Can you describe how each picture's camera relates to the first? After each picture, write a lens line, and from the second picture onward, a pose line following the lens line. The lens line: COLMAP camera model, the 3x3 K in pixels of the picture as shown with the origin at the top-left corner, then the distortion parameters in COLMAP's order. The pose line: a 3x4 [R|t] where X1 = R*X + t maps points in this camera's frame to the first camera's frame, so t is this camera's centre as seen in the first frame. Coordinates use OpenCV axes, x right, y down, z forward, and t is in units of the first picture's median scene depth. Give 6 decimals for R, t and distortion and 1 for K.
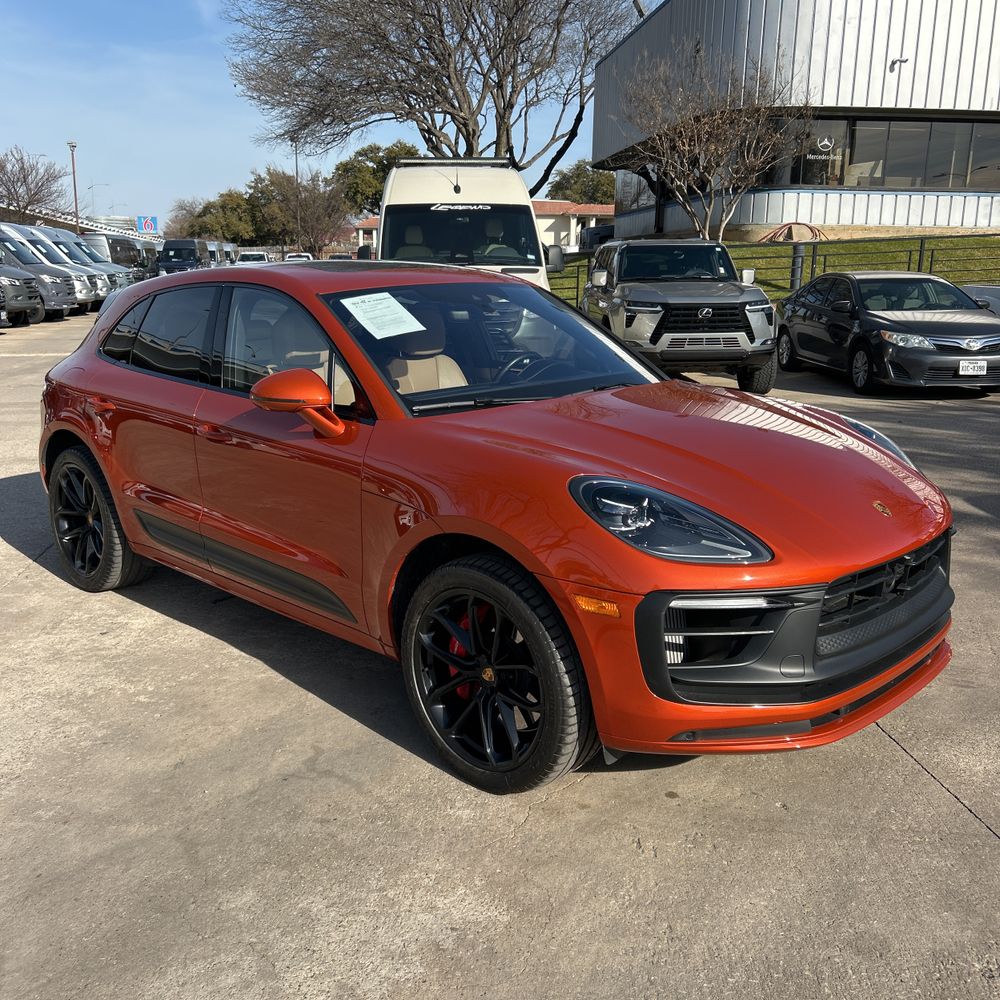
lens RADIAL K [[1015.1, 0, 480.3], [0, 1015.1, 496.8], [0, 0, 1]] dist [0.010954, 0.000000]
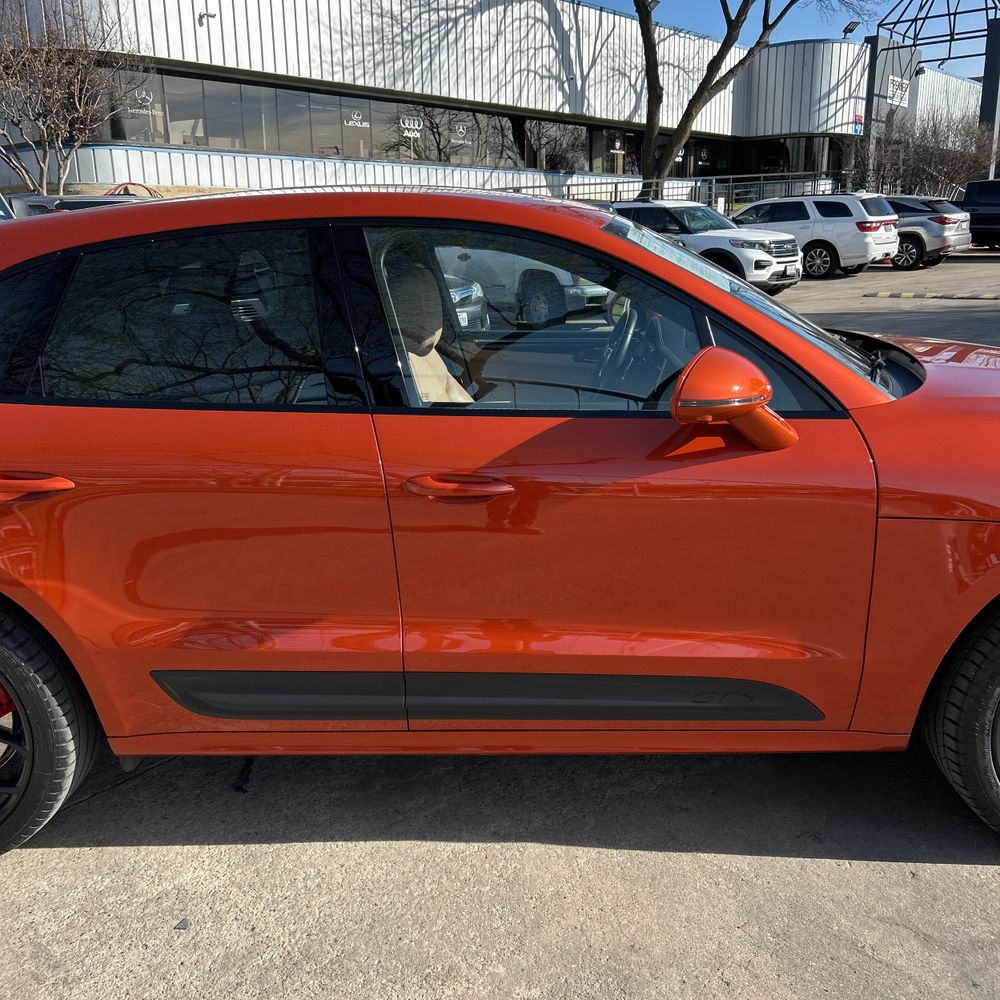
lens RADIAL K [[1015.1, 0, 494.2], [0, 1015.1, 507.4], [0, 0, 1]] dist [0.010954, 0.000000]
pose [[0.726232, -0.196272, 0.658835, -0.126414], [0.171767, 0.979786, 0.102547, -0.021640], [-0.665644, 0.038693, 0.745265, 0.117622]]
